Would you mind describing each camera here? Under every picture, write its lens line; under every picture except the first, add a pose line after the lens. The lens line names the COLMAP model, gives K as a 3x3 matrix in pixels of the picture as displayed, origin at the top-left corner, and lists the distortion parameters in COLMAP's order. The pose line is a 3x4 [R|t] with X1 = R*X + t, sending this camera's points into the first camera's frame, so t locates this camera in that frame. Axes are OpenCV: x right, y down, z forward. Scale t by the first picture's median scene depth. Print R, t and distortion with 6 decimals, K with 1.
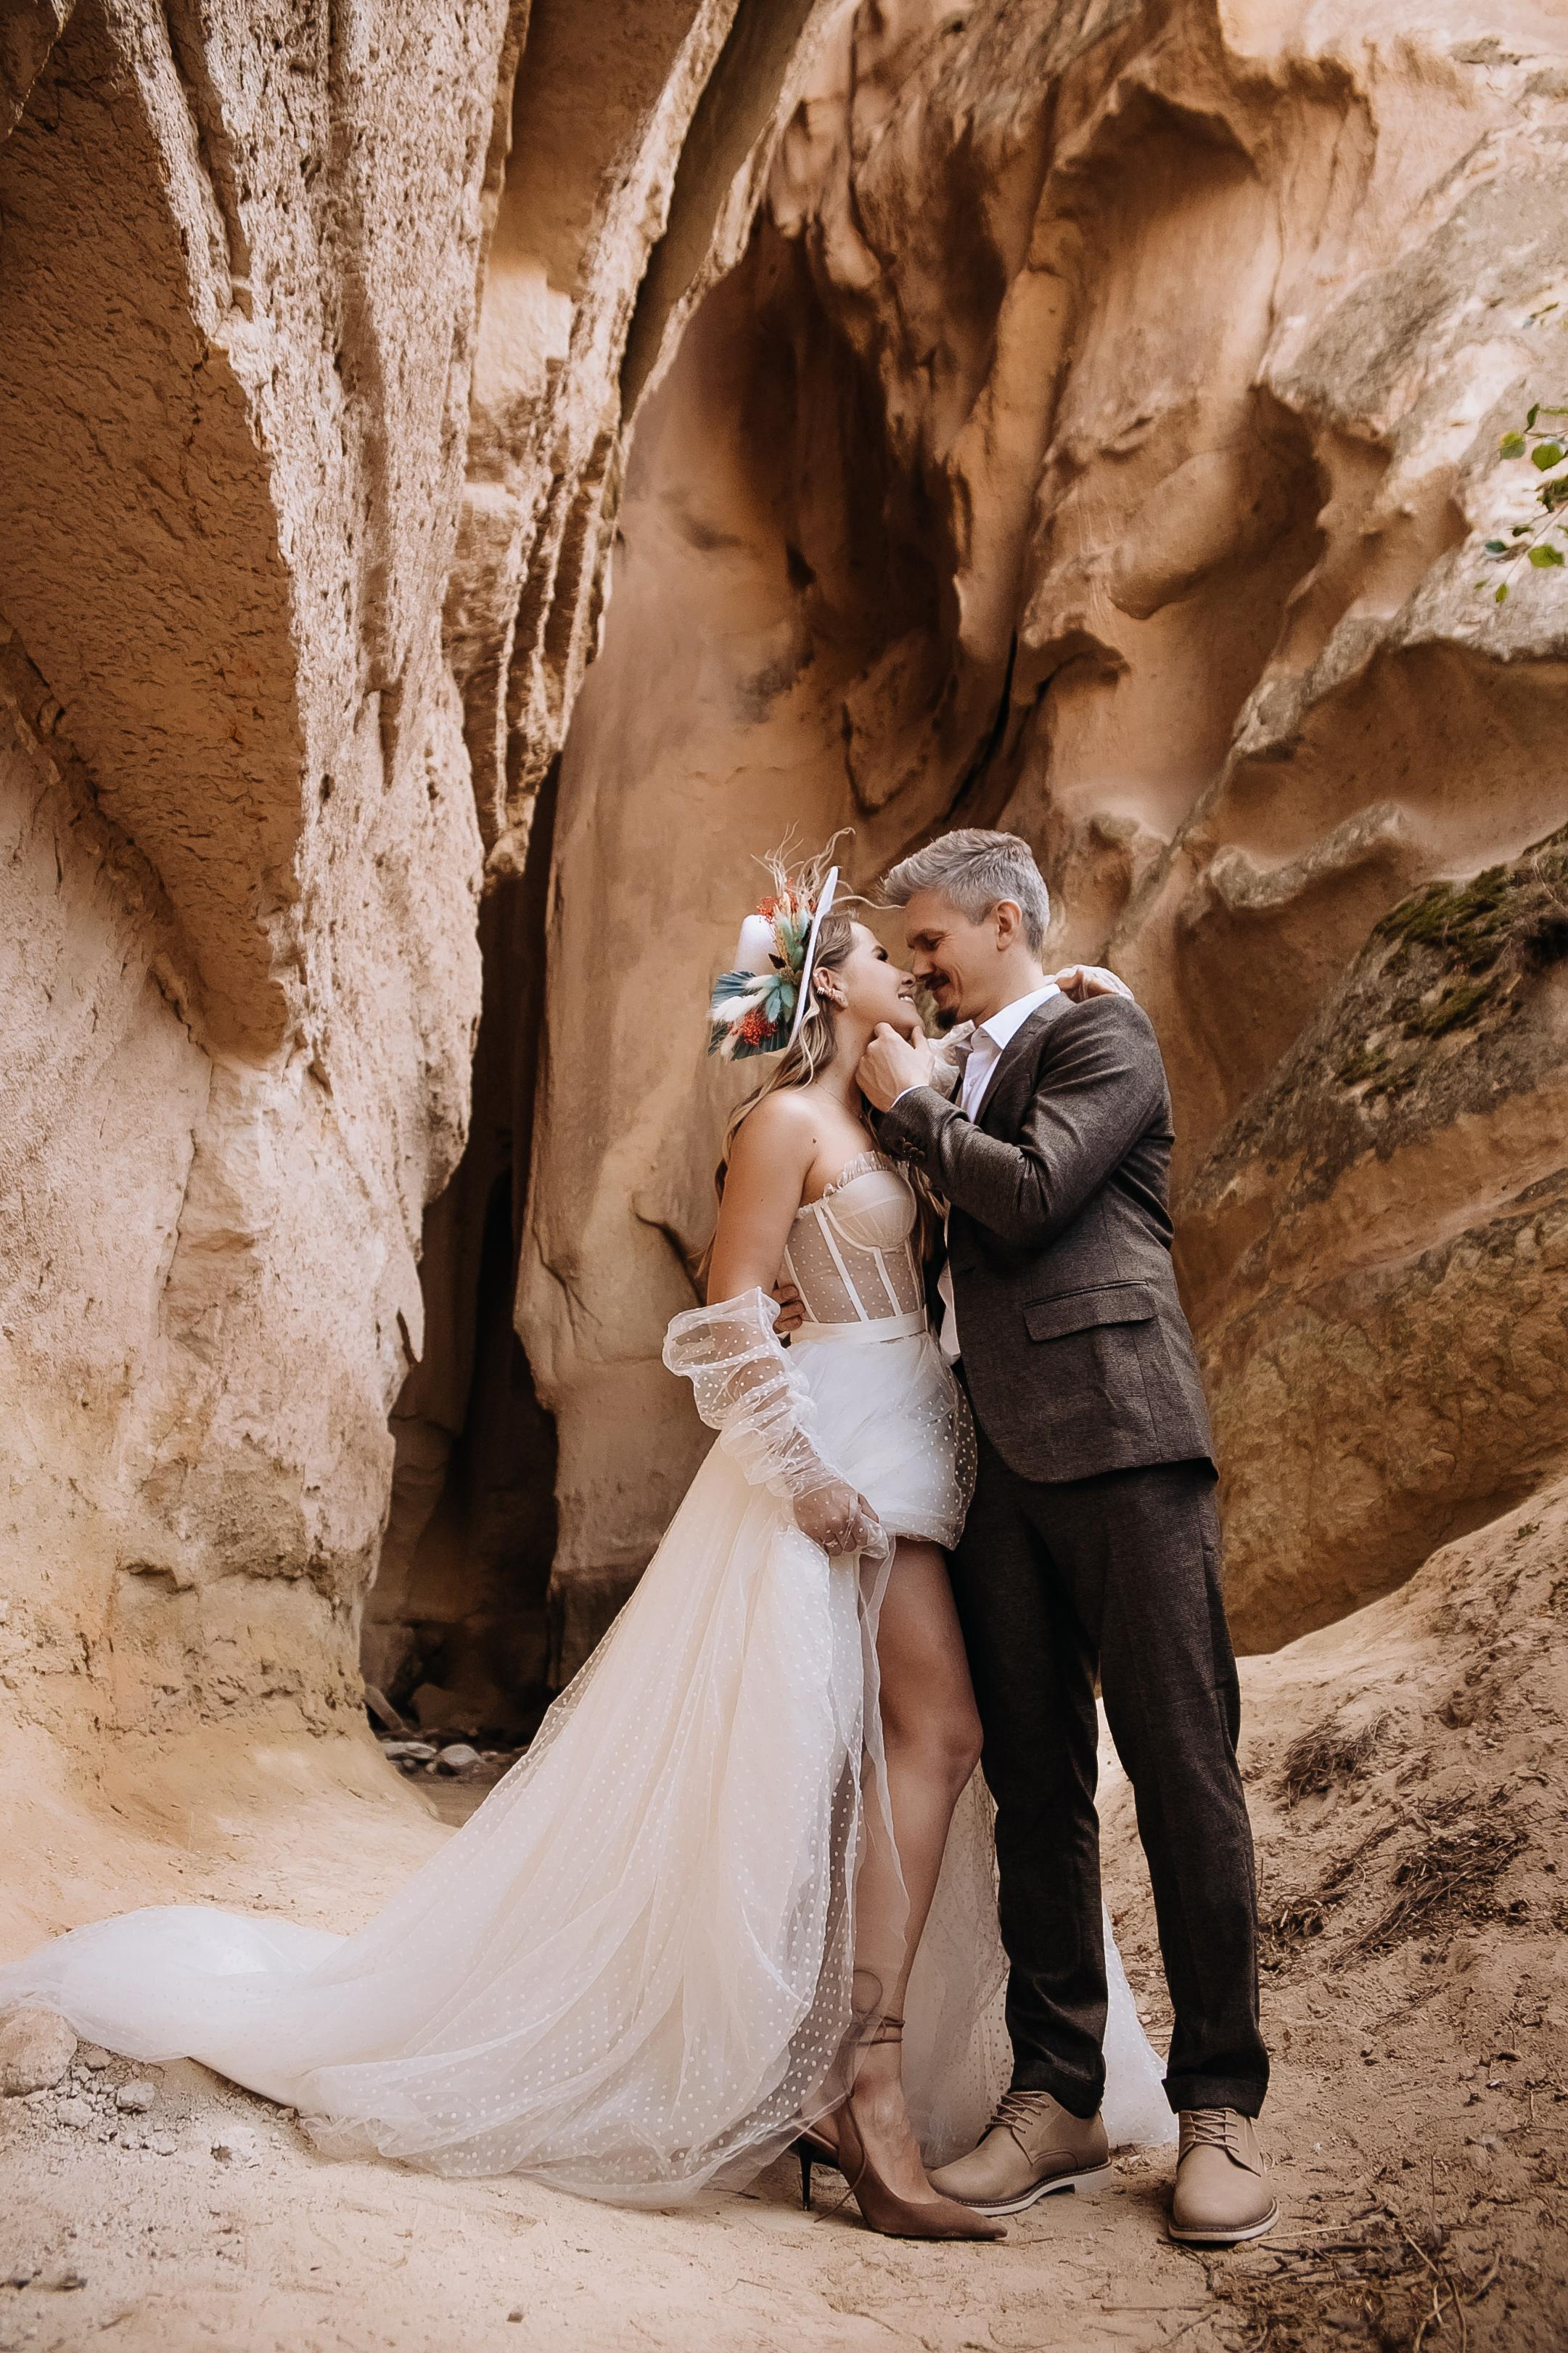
lens RADIAL K [[1690.1, 0, 778.7], [0, 1690.1, 1177.8], [0, 0, 1]] dist [-0.108040, 0.043163]
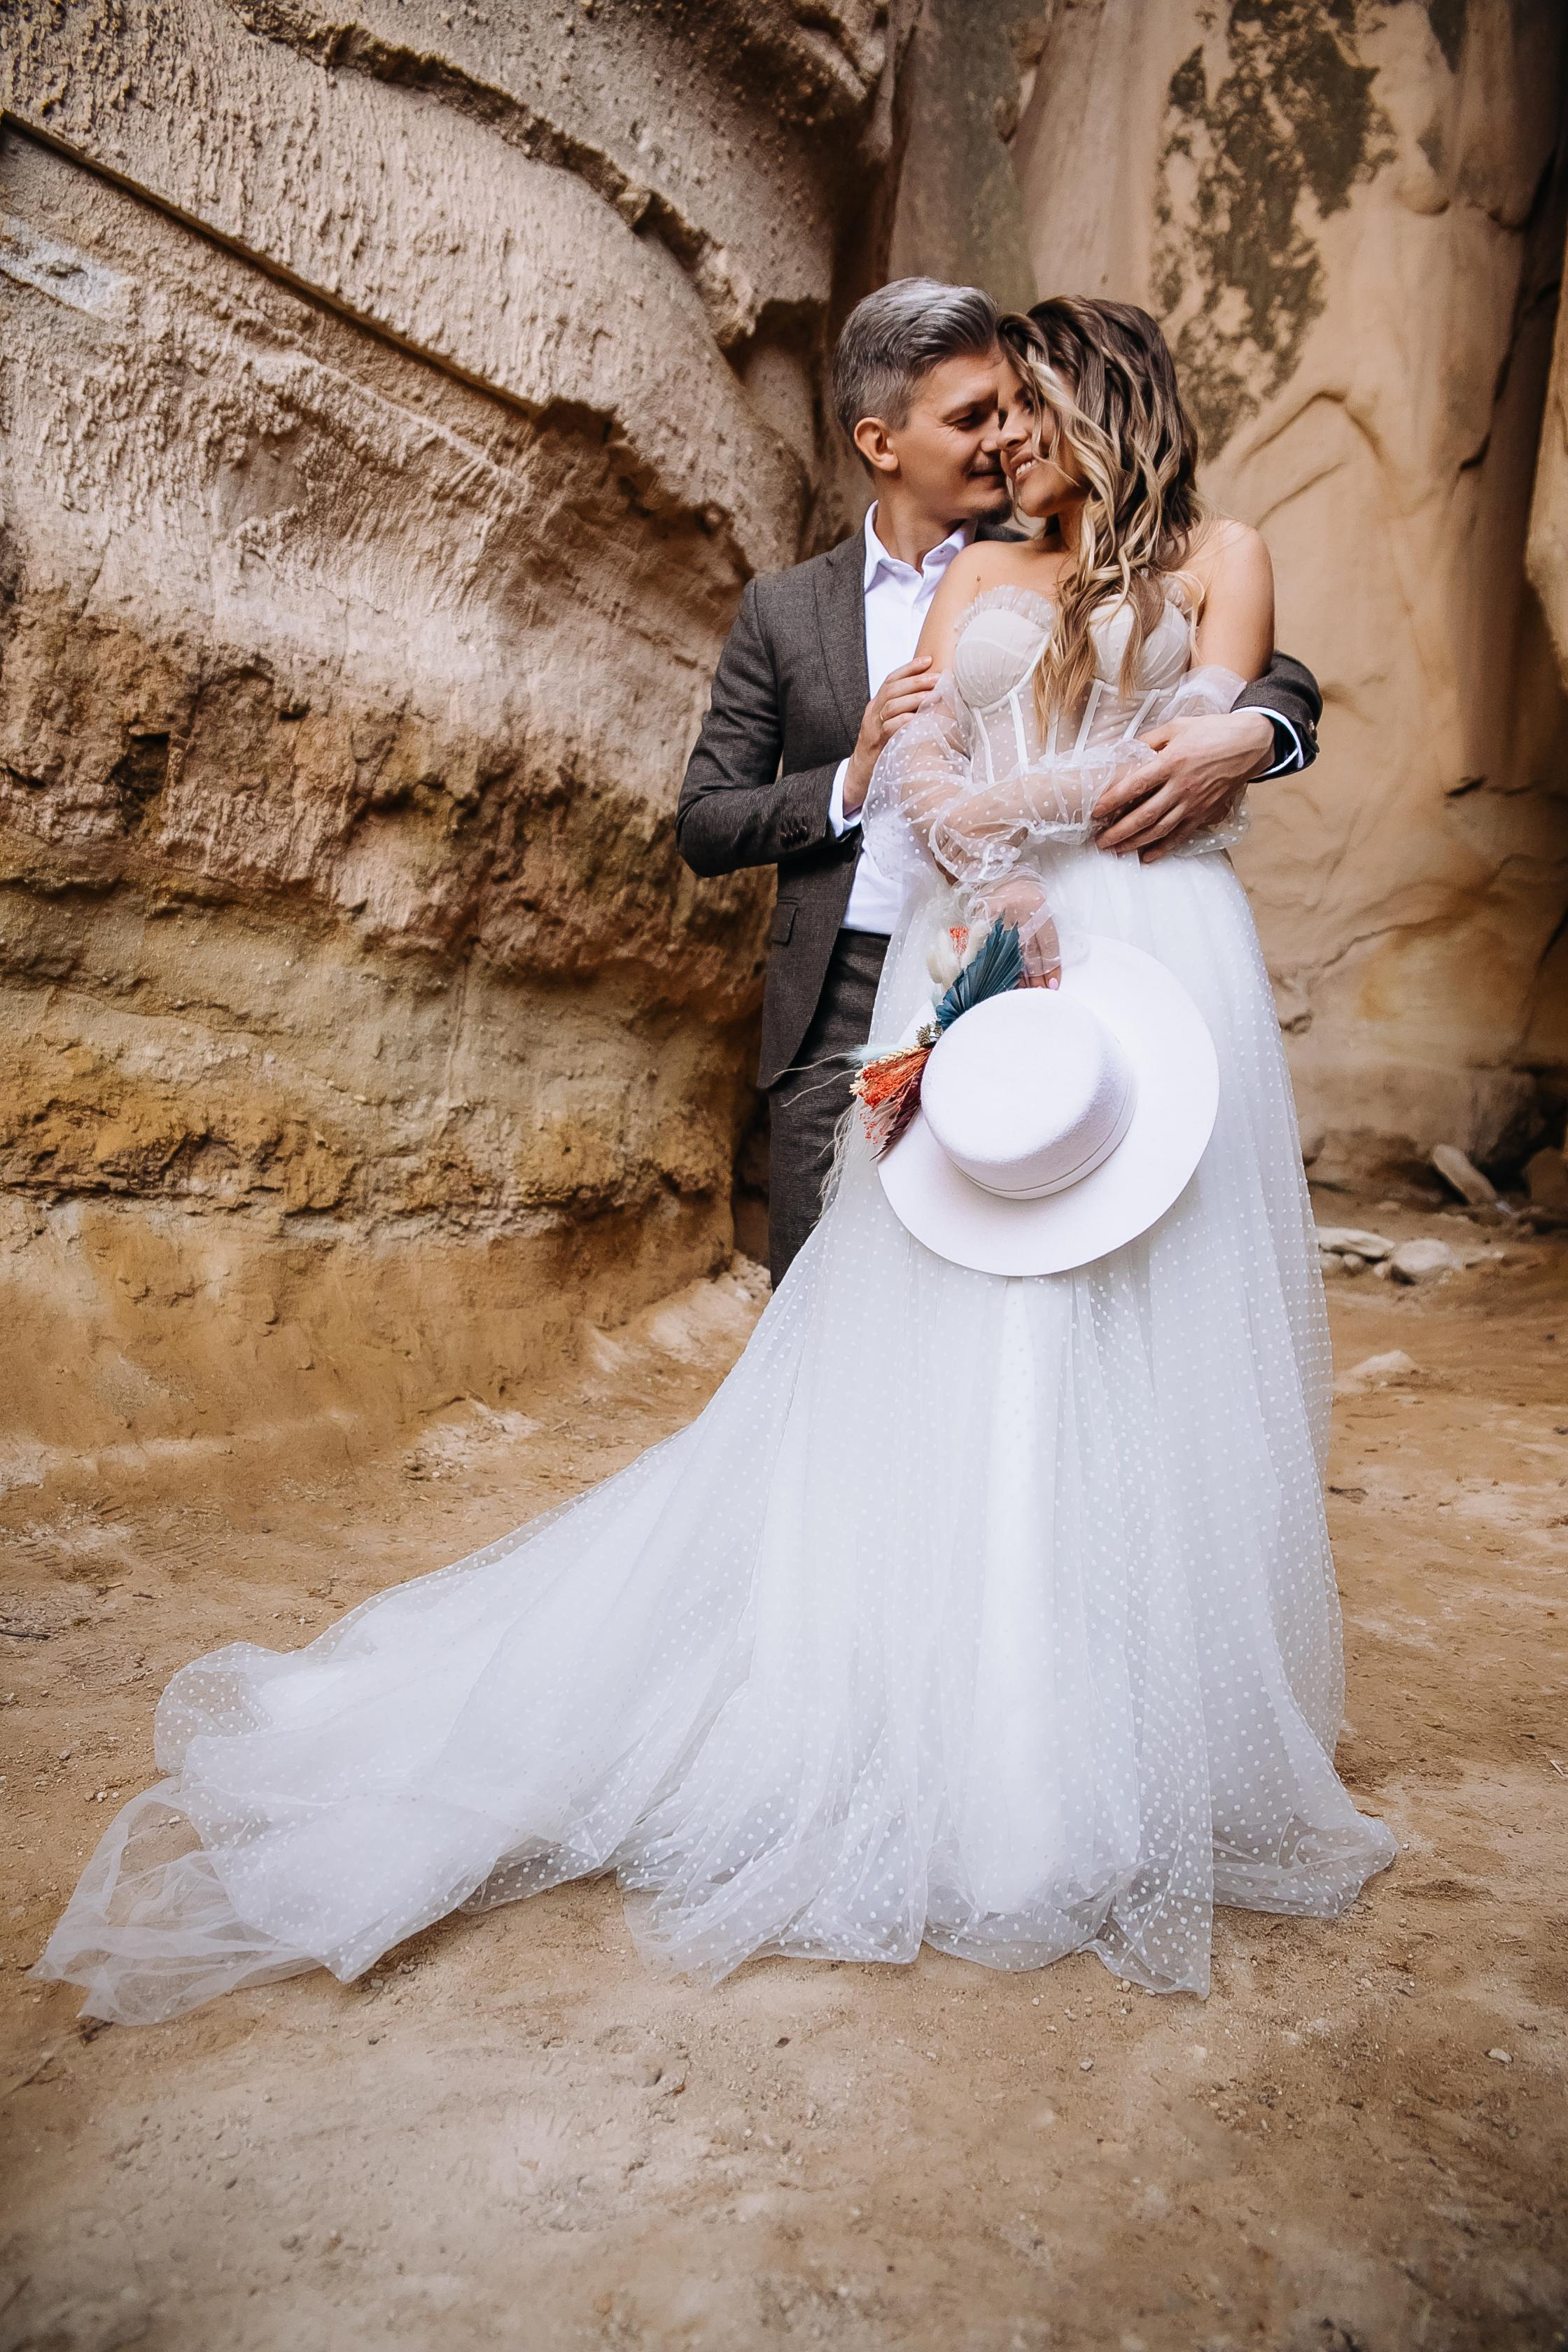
lens RADIAL K [[1566.7, 0, 800.1], [0, 1566.7, 1178.2], [0, 0, 1]] dist [-0.078642, 0.054831]
pose [[0.697153, 0.070047, -0.713492, 0.100364], [0.161644, 0.954231, 0.251625, 0.172176], [0.698462, -0.290753, 0.653922, 0.605003]]
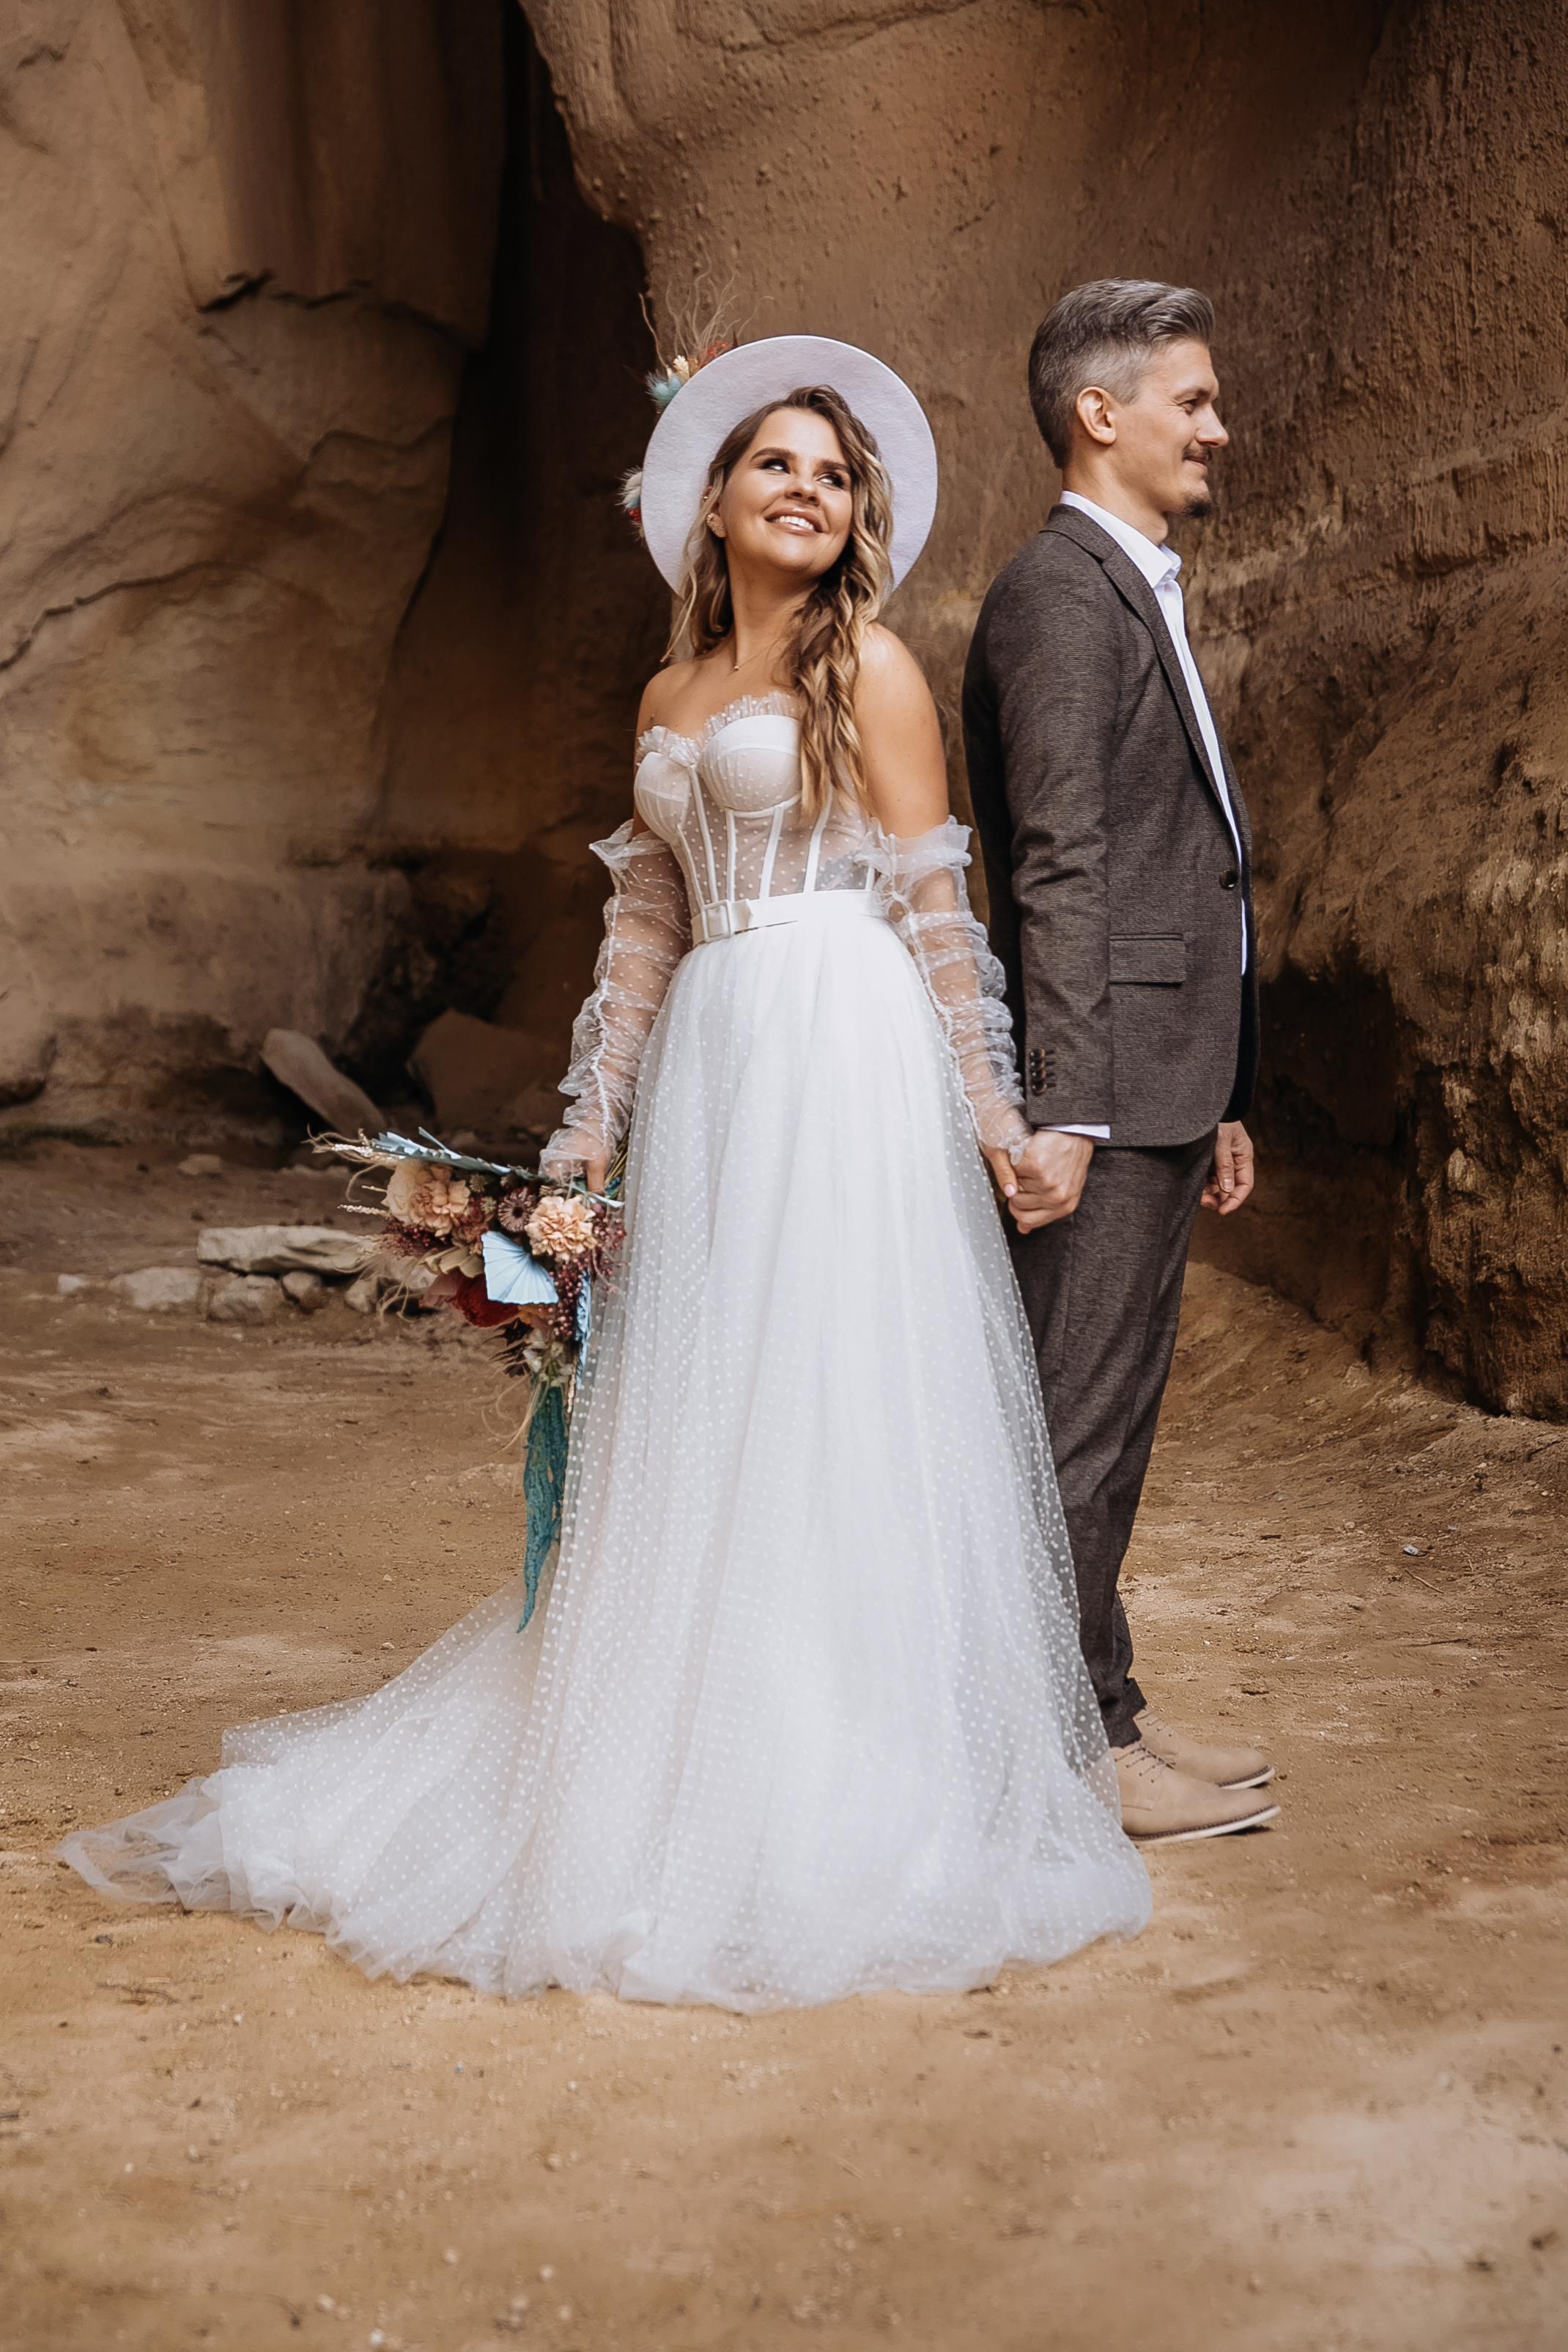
lens RADIAL K [[3770.1, 0, 767.6], [0, 3770.1, 1197.2], [0, 0, 1]] dist [0.162843, 0.000000]
pose [[0.984264, -0.020906, -0.175462, 0.022855], [0.082980, 0.931362, 0.354512, 0.082396], [0.156007, -0.363493, 0.918441, 0.396624]]
